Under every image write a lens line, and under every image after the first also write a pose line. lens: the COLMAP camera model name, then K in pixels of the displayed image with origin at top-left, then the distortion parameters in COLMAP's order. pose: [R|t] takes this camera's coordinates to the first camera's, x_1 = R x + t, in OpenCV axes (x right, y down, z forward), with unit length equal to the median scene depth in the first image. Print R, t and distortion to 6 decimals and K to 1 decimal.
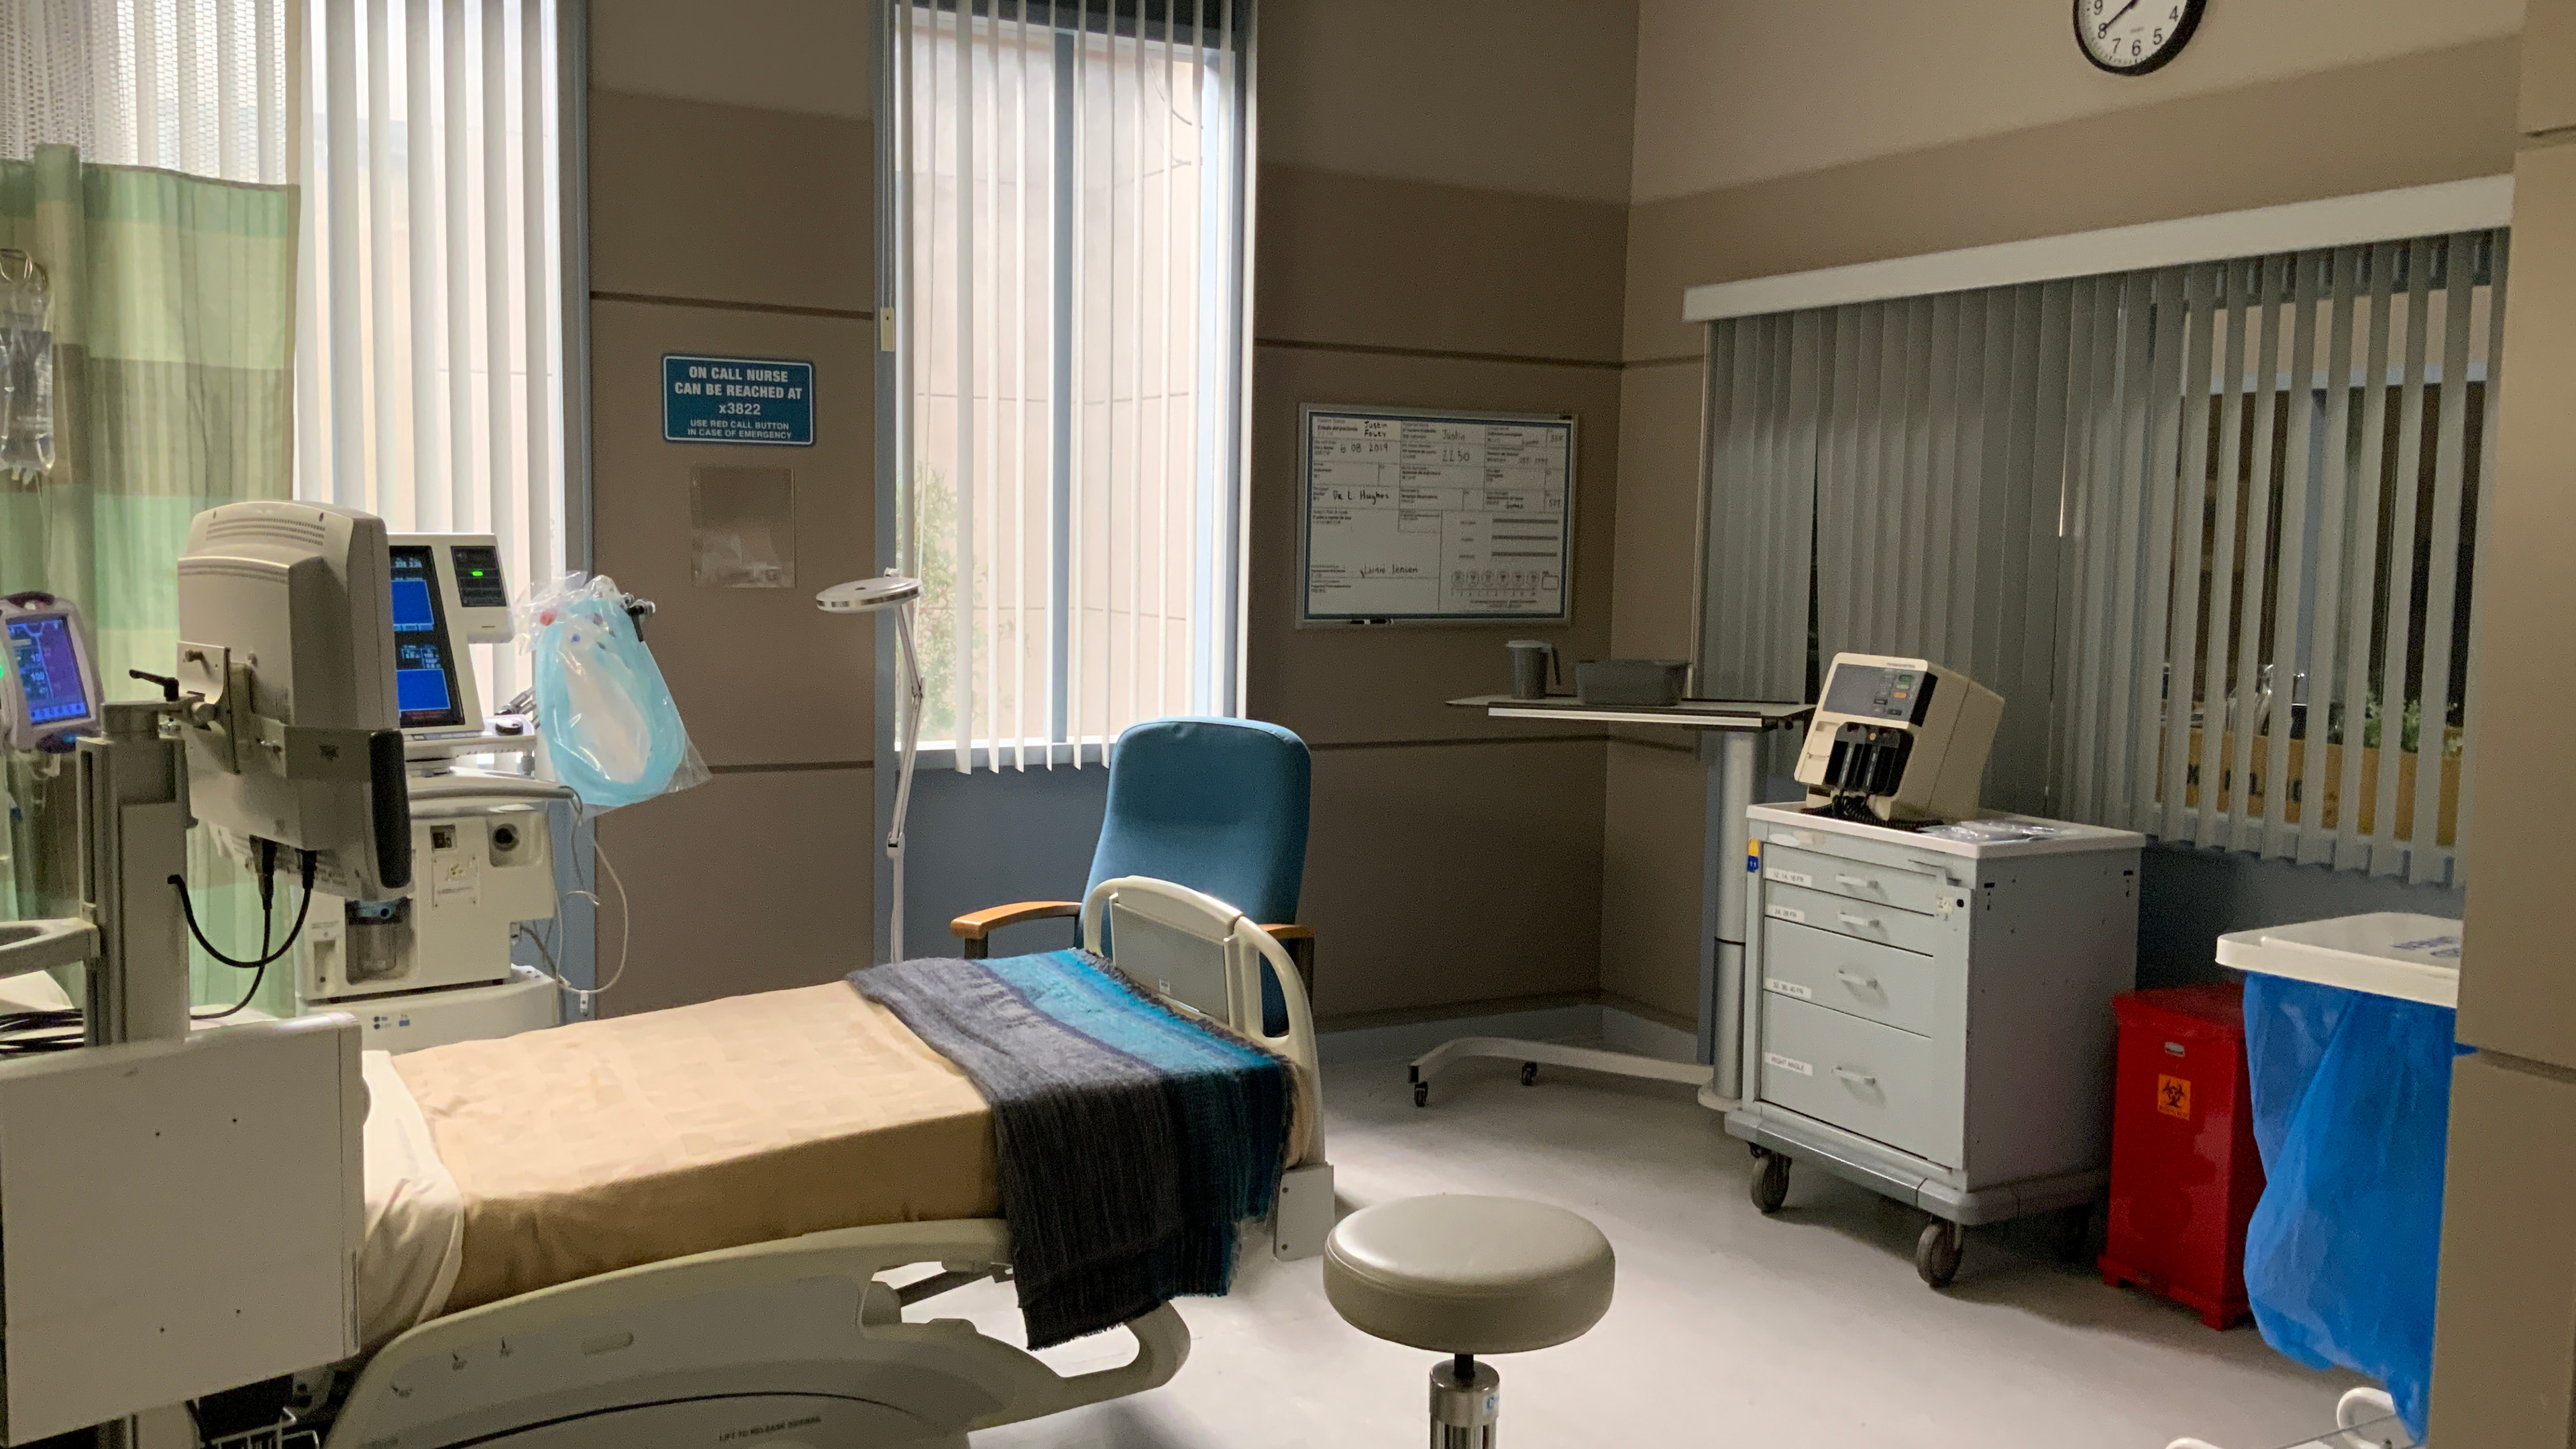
lens RADIAL K [[2150.1, 0, 1288.0], [0, 2150.1, 724.5], [0, 0, 1]] dist [0.101603, -0.253378]
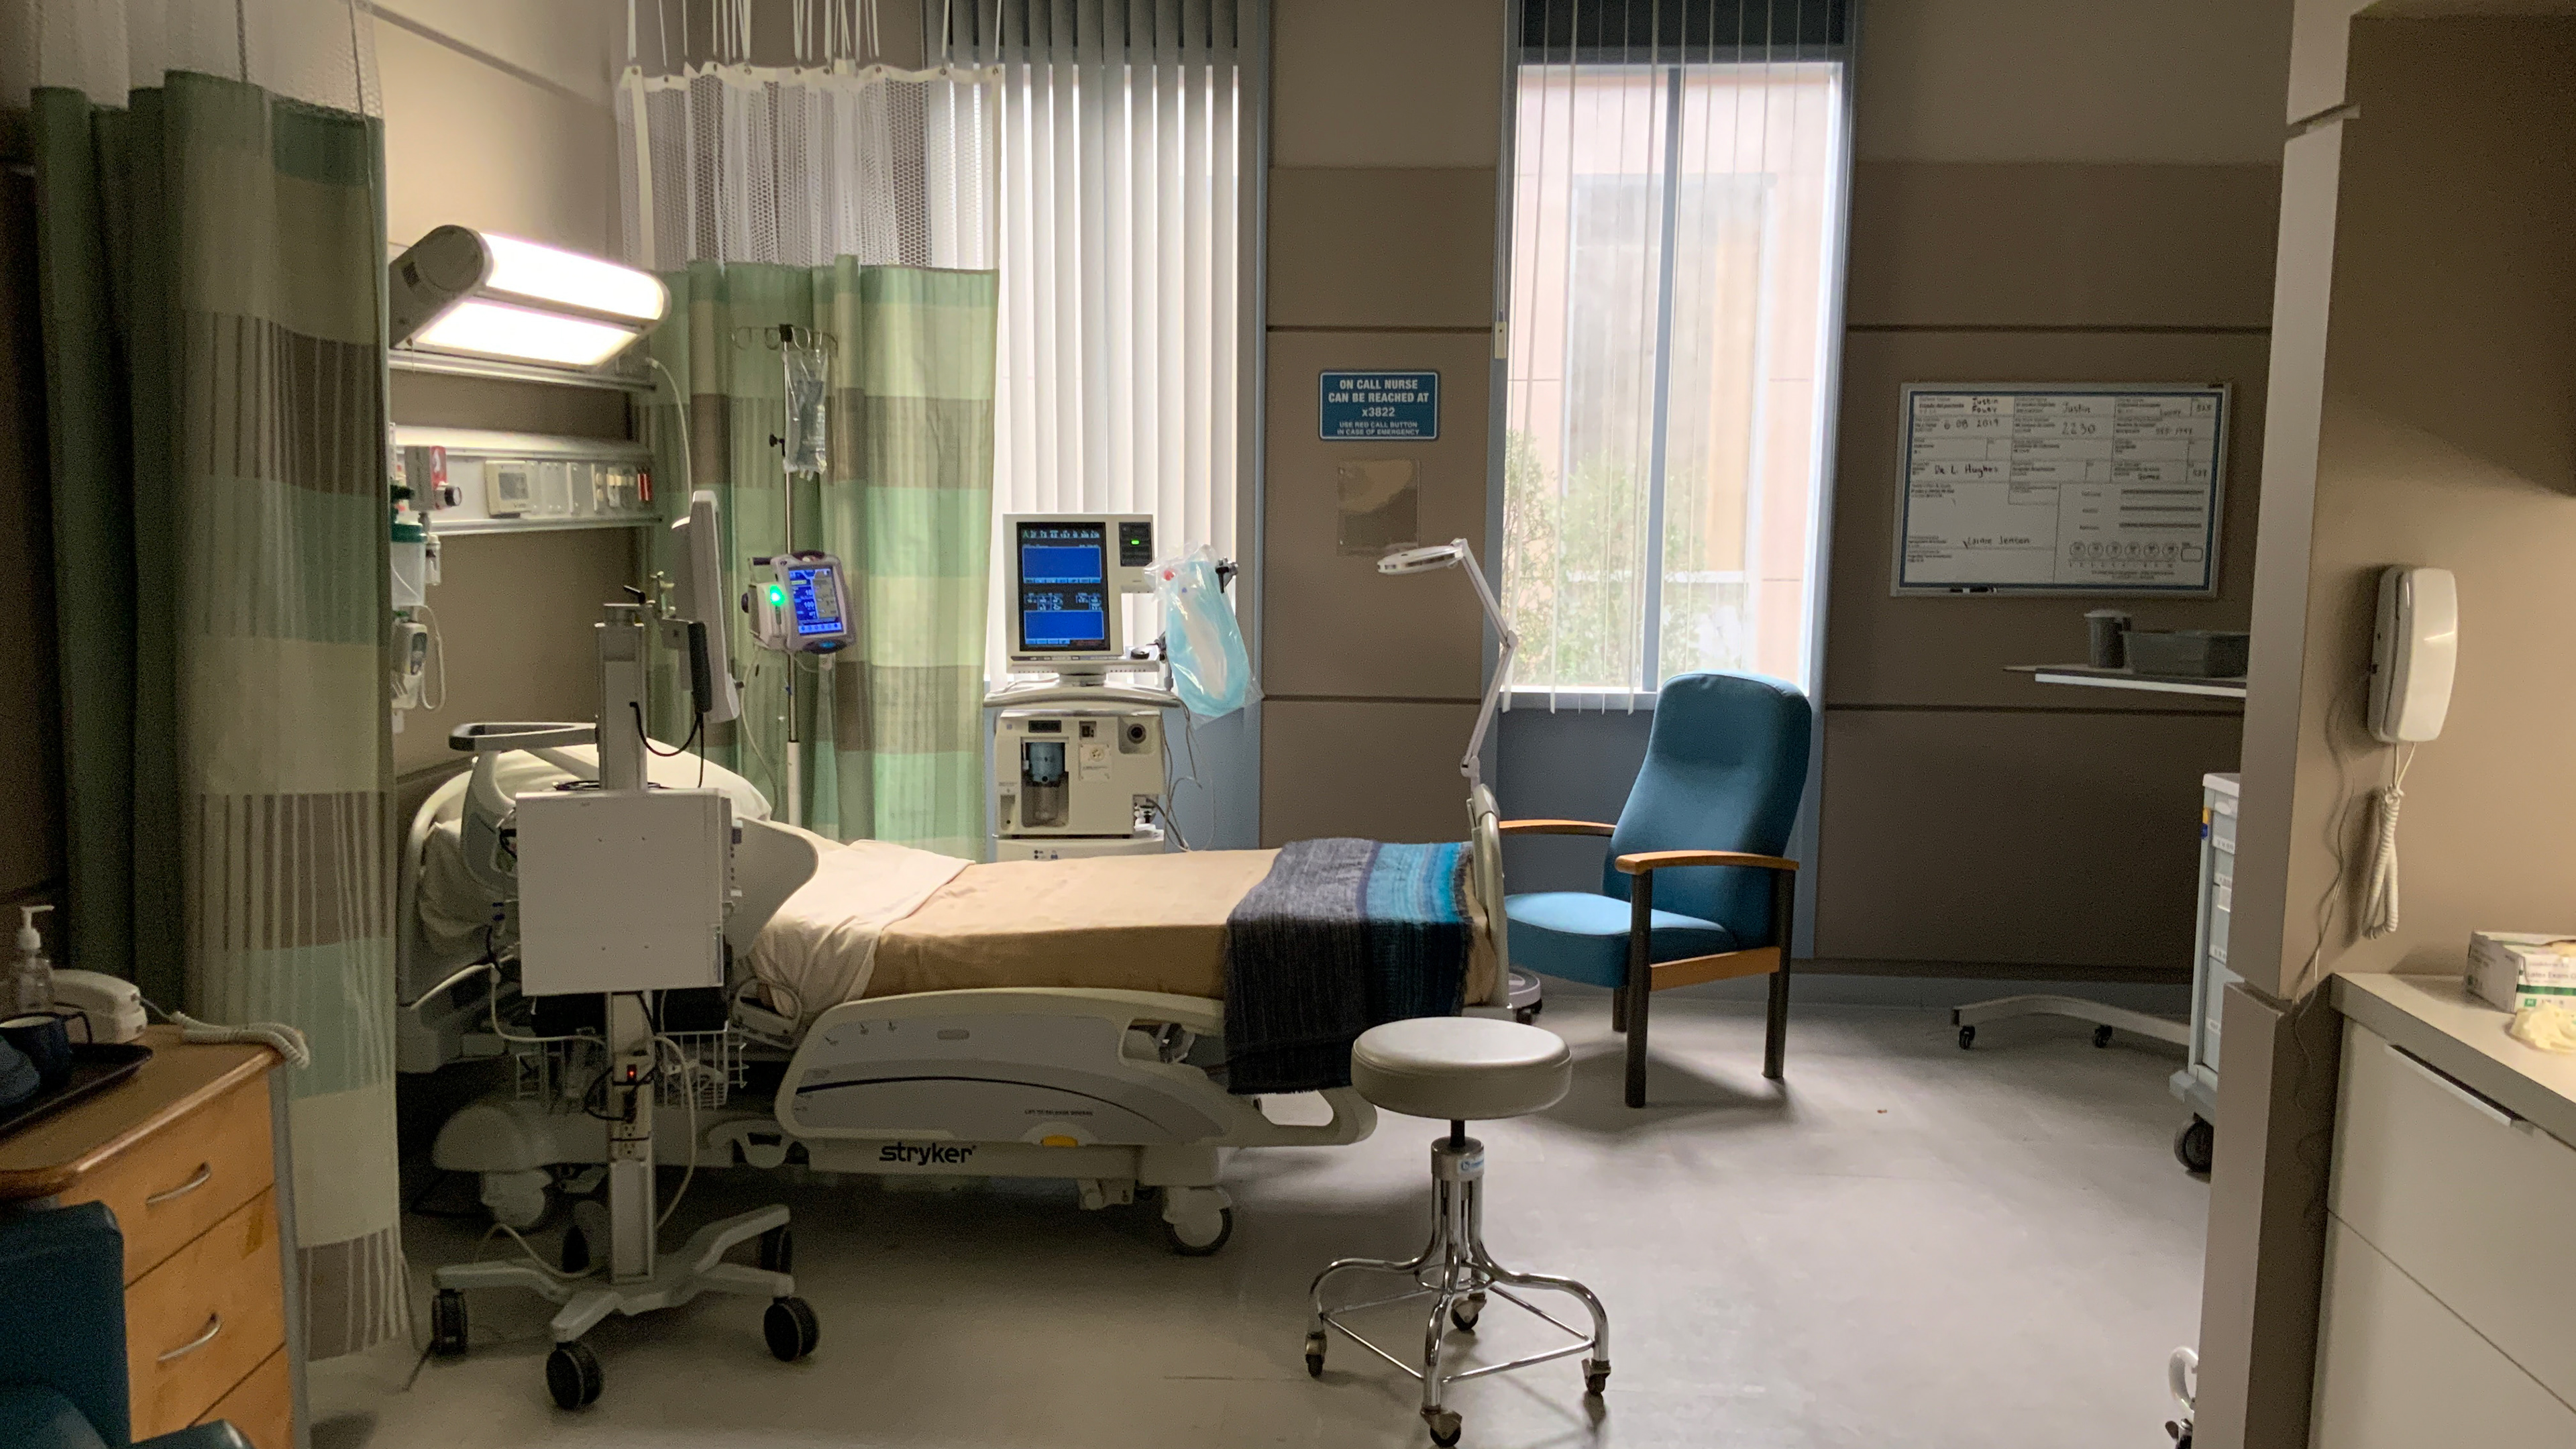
lens RADIAL K [[2191.8, 0, 1286.2], [0, 2191.8, 815.0], [0, 0, 1]] dist [0.106297, -0.287503]
pose [[0.830597, 0.069212, -0.552556, 0.427285], [-0.043776, 0.997291, 0.059116, 0.014503], [0.555151, -0.024913, 0.831376, -0.097638]]
